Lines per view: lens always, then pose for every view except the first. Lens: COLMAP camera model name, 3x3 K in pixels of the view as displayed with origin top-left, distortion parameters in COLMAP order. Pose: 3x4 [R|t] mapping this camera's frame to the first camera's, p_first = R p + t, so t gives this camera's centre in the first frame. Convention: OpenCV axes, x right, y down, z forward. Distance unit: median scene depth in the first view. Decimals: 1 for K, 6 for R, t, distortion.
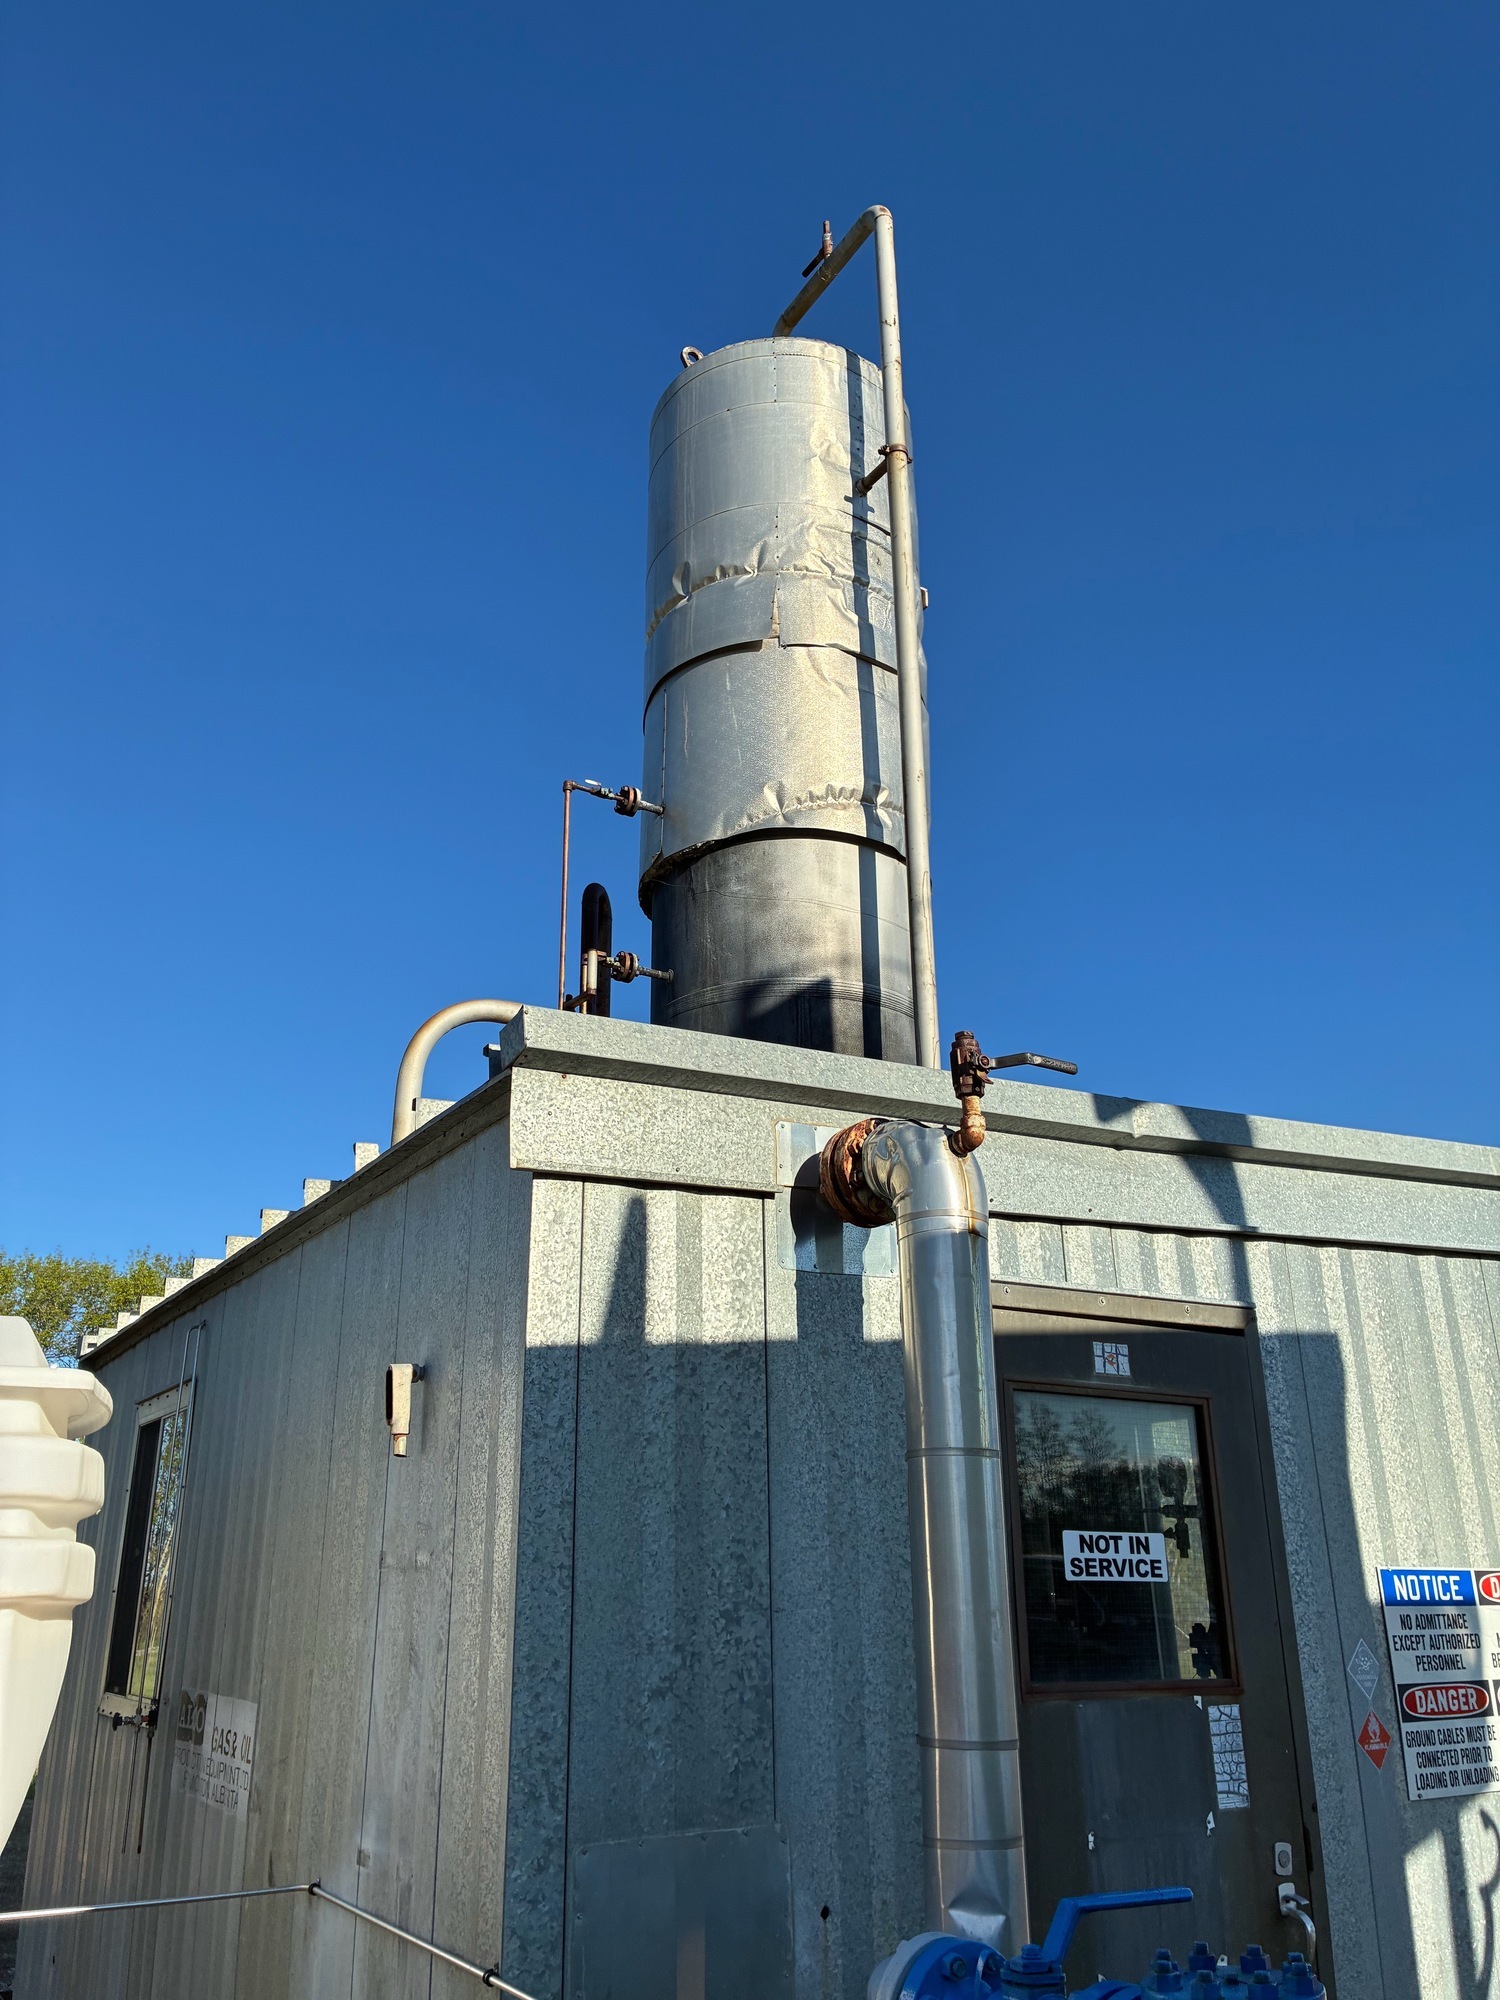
lens RADIAL K [[1531.8, 0, 732.6], [0, 1531.8, 997.7], [0, 0, 1]] dist [0.055104, -0.068354]
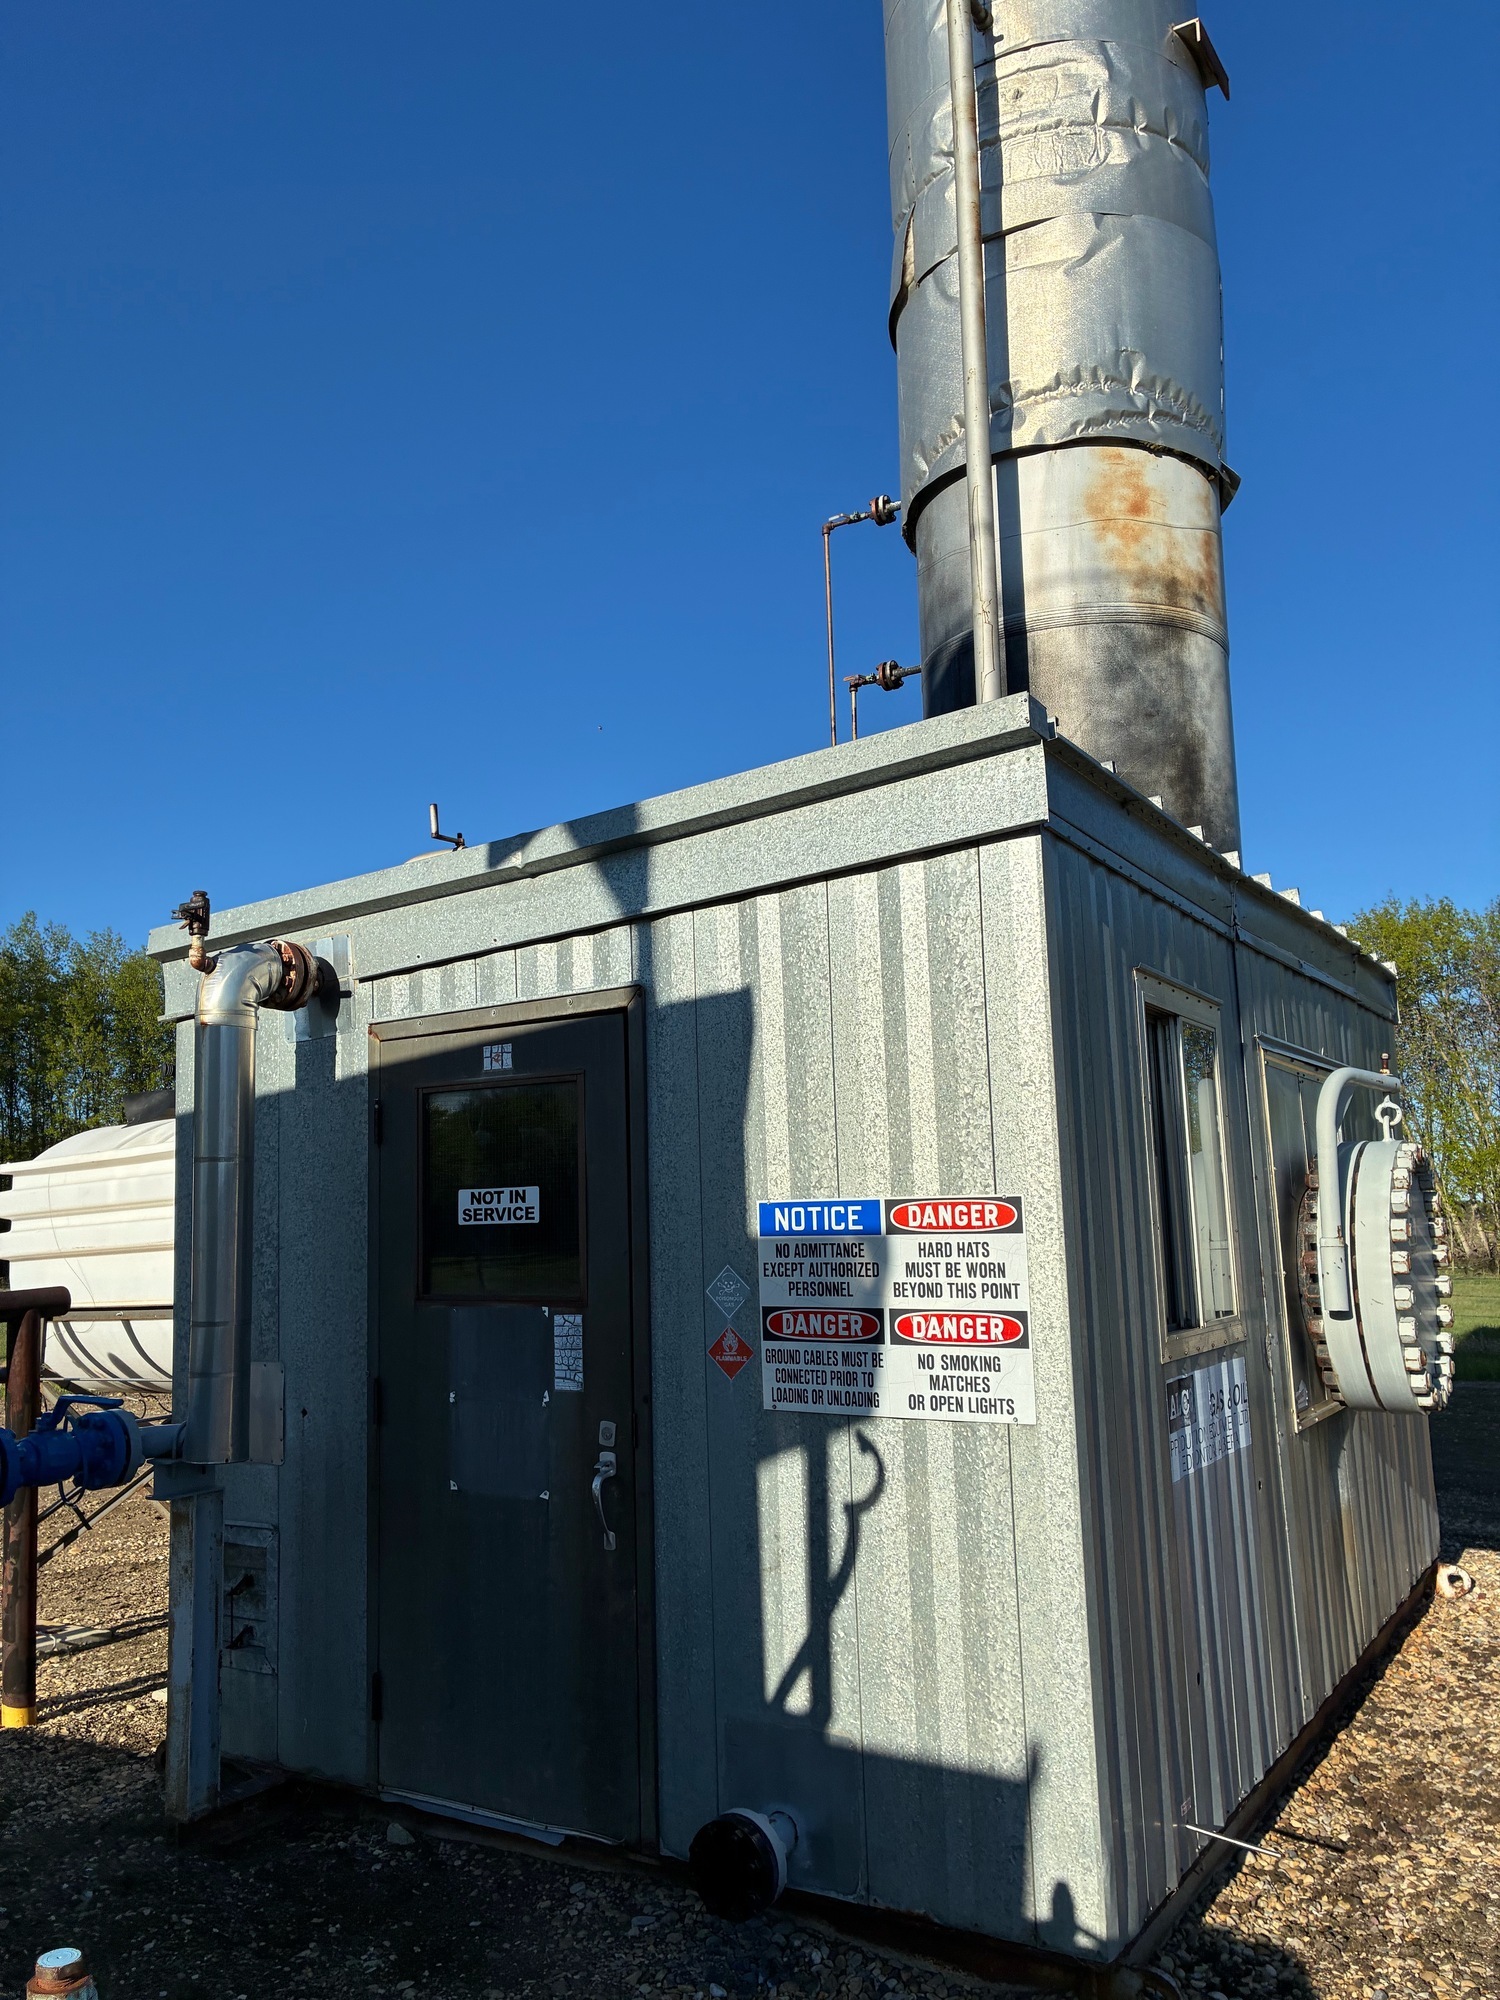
lens RADIAL K [[1531.8, 0, 721.5], [0, 1531.8, 1016.6], [0, 0, 1]] dist [0.055104, -0.068354]
pose [[0.430452, -0.128299, -0.893449, 1.463092], [0.346302, 0.937570, 0.032209, 0.228895], [0.833538, -0.323268, 0.448009, 0.610784]]
